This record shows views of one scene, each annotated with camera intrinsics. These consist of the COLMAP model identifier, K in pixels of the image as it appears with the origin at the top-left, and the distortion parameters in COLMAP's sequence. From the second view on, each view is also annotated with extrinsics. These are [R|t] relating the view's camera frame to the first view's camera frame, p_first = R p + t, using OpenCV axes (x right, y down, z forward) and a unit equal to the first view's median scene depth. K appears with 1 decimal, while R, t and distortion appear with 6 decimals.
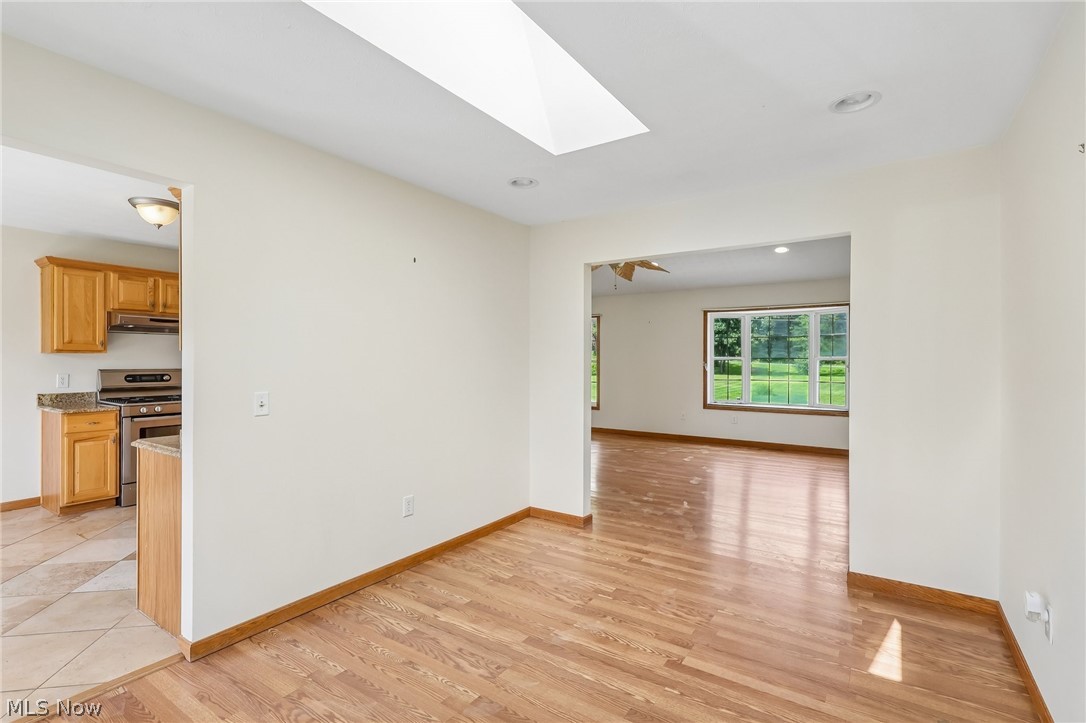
lens RADIAL K [[517.0, 0, 541.7], [0, 517.0, 362.3], [0, 0, 1]] dist [-0.002493, -0.000260]
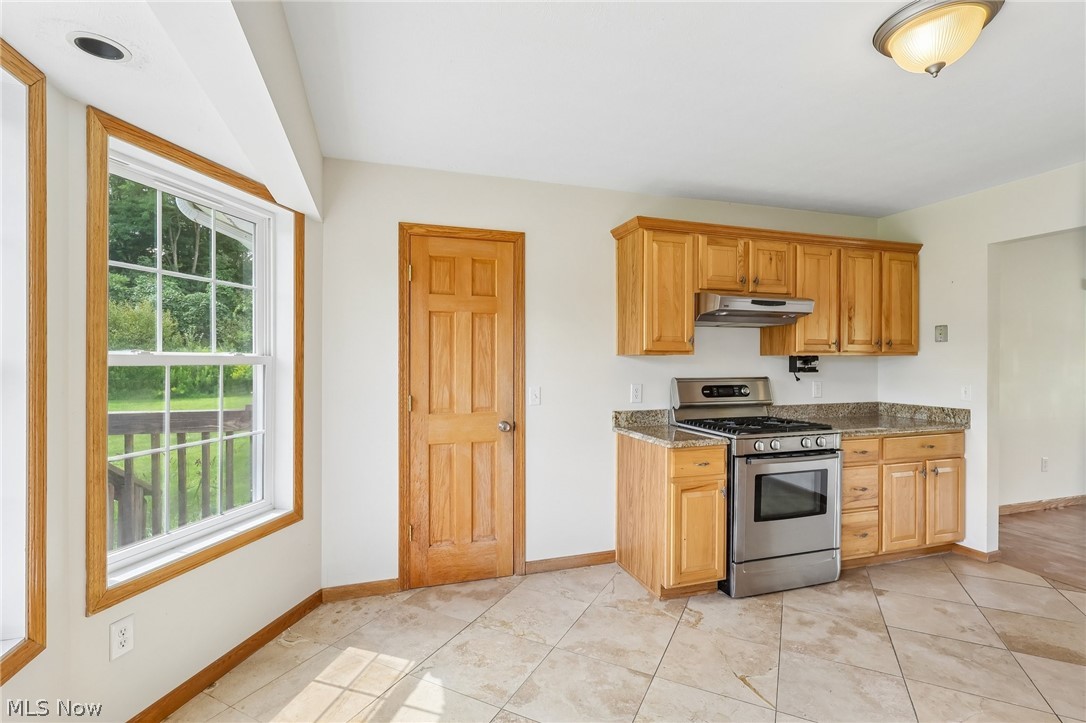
lens RADIAL K [[504.8, 0, 538.3], [0, 504.8, 363.3], [0, 0, 1]] dist [-0.000343, 0.000973]
pose [[0.785807, -0.000457, -0.618472, -0.609894], [-0.000526, 0.999999, -0.001407, -0.005696], [0.618472, 0.001431, 0.785806, 0.362353]]
